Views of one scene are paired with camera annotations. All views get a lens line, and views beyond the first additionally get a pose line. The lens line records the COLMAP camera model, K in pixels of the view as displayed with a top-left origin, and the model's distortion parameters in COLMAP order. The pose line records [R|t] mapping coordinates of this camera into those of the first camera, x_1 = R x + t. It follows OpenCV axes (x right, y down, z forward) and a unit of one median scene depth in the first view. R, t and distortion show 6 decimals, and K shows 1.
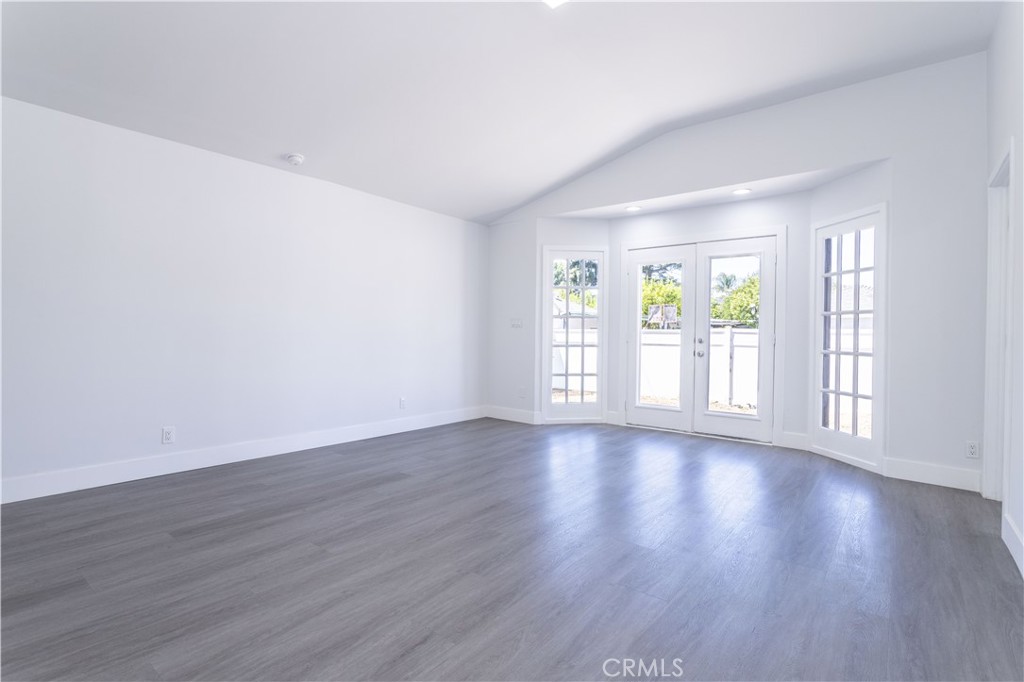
lens RADIAL K [[494.7, 0, 511.9], [0, 494.7, 336.4], [0, 0, 1]] dist [-0.021476, 0.009248]
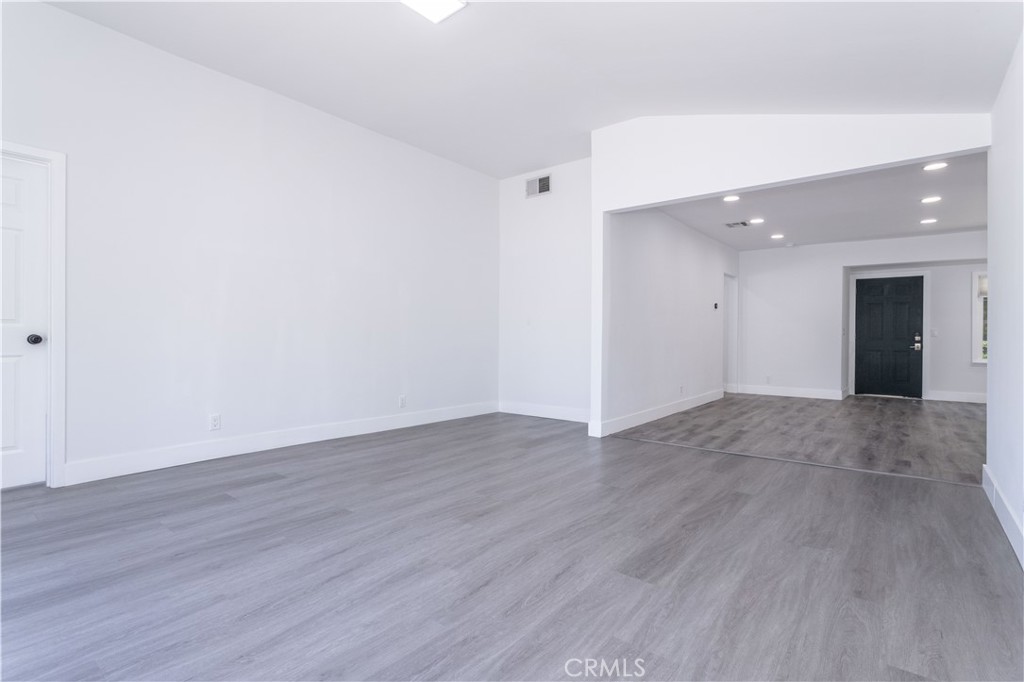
lens RADIAL K [[494.7, 0, 511.9], [0, 494.7, 336.4], [0, 0, 1]] dist [-0.021476, 0.009248]
pose [[-0.999846, -0.017497, -0.001385, -0.094025], [-0.017514, 0.999767, 0.012620, 0.007162], [0.001164, 0.012643, -0.999919, 1.998133]]
